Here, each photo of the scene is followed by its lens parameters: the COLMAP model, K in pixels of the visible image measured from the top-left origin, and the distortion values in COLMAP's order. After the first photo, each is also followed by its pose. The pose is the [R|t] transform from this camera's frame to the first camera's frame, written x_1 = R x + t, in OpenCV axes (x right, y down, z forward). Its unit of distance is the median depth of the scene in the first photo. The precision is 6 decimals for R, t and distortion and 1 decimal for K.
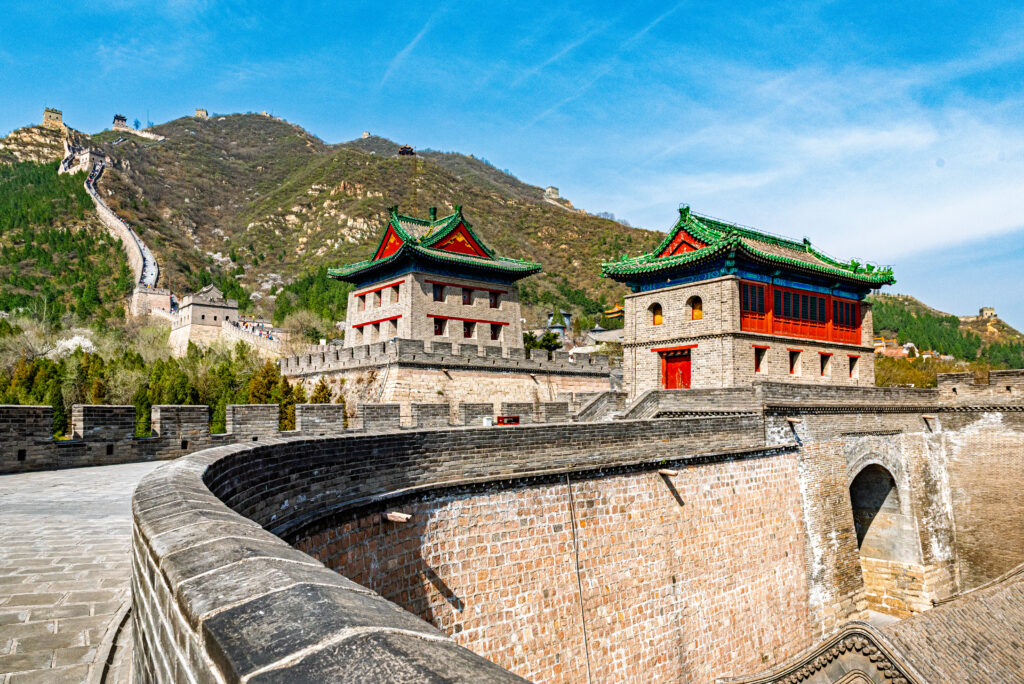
lens RADIAL K [[689.5, 0, 520.0], [0, 689.5, 402.4], [0, 0, 1]] dist [0.000340, -0.001329]
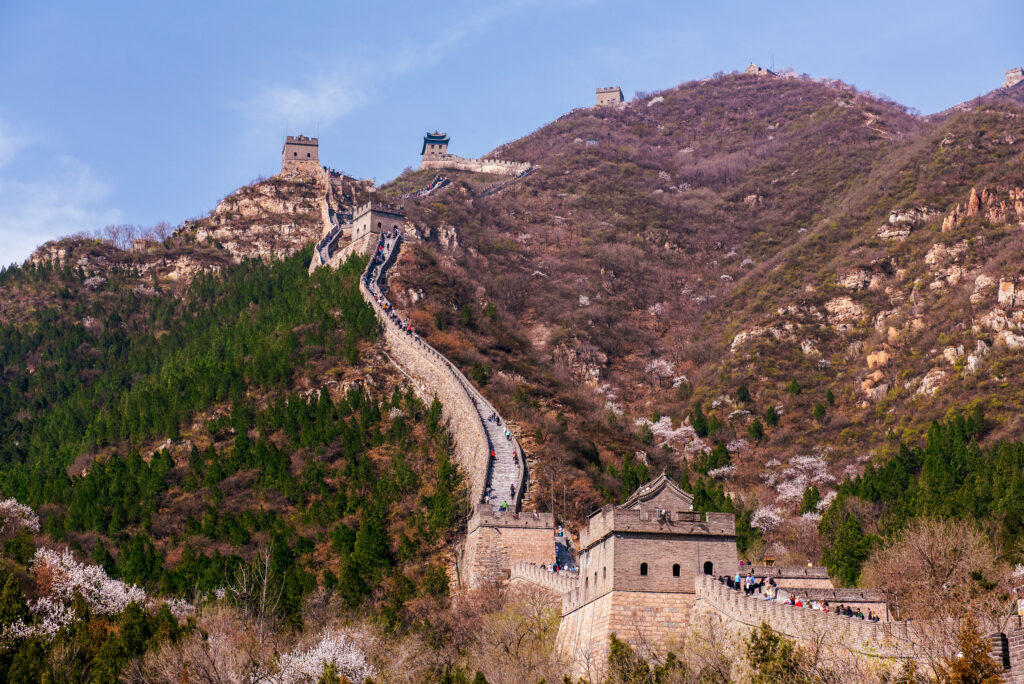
lens RADIAL K [[2314.0, 0, 512.4], [0, 2314.0, 341.9], [0, 0, 1]] dist [0.157284, 0.000000]
pose [[0.880864, -0.112710, -0.459755, 0.075511], [0.018740, 0.978782, -0.204046, -0.000280], [0.472998, 0.171120, 0.864286, -0.138904]]
